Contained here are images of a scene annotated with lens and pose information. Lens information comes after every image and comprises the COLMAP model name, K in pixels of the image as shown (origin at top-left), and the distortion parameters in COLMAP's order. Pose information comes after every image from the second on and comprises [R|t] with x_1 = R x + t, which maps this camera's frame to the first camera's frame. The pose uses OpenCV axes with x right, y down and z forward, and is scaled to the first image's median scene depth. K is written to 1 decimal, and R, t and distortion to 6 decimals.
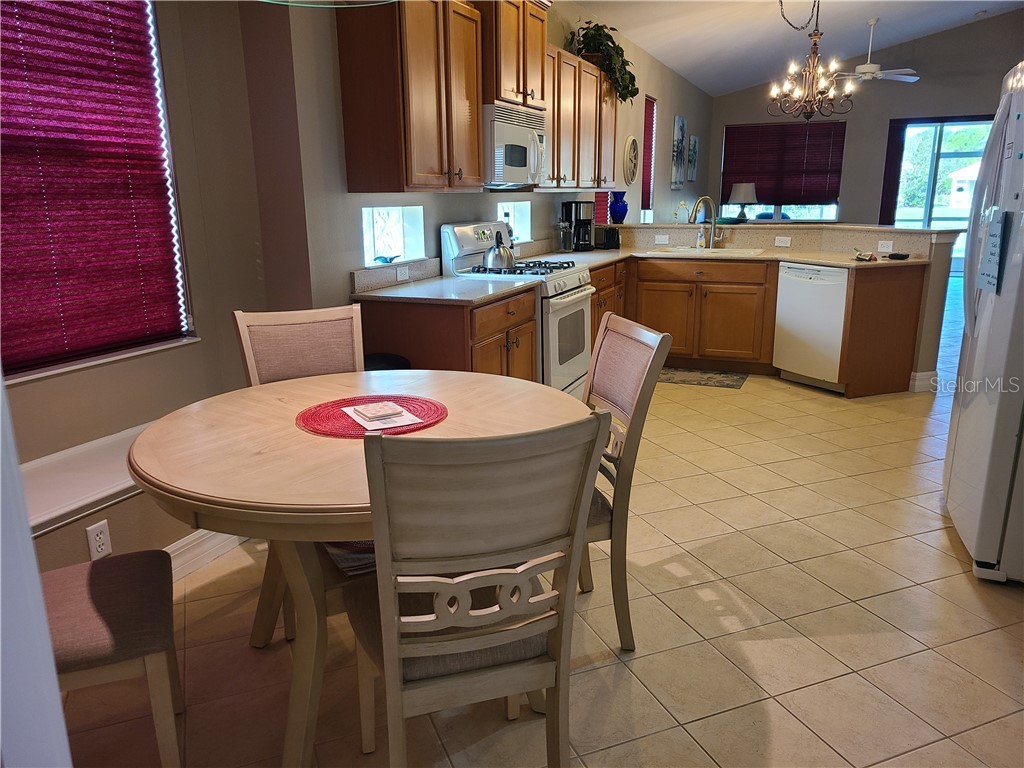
lens RADIAL K [[761.4, 0, 510.5], [0, 761.4, 384.5], [0, 0, 1]] dist [0.044116, -0.006713]
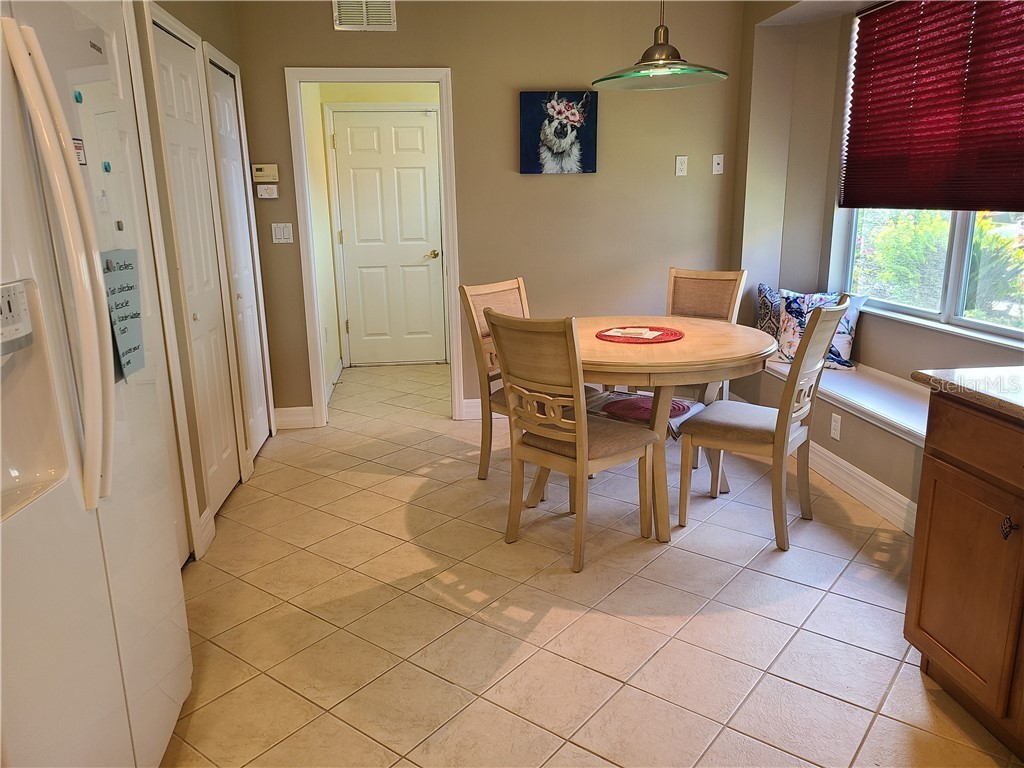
lens RADIAL K [[761.4, 0, 510.2], [0, 761.4, 384.3], [0, 0, 1]] dist [0.044116, -0.006713]
pose [[-0.864326, 0.143249, -0.482101, 0.699609], [-0.100714, 0.889863, 0.444973, -0.456821], [0.492745, 0.433156, -0.754704, 1.741408]]
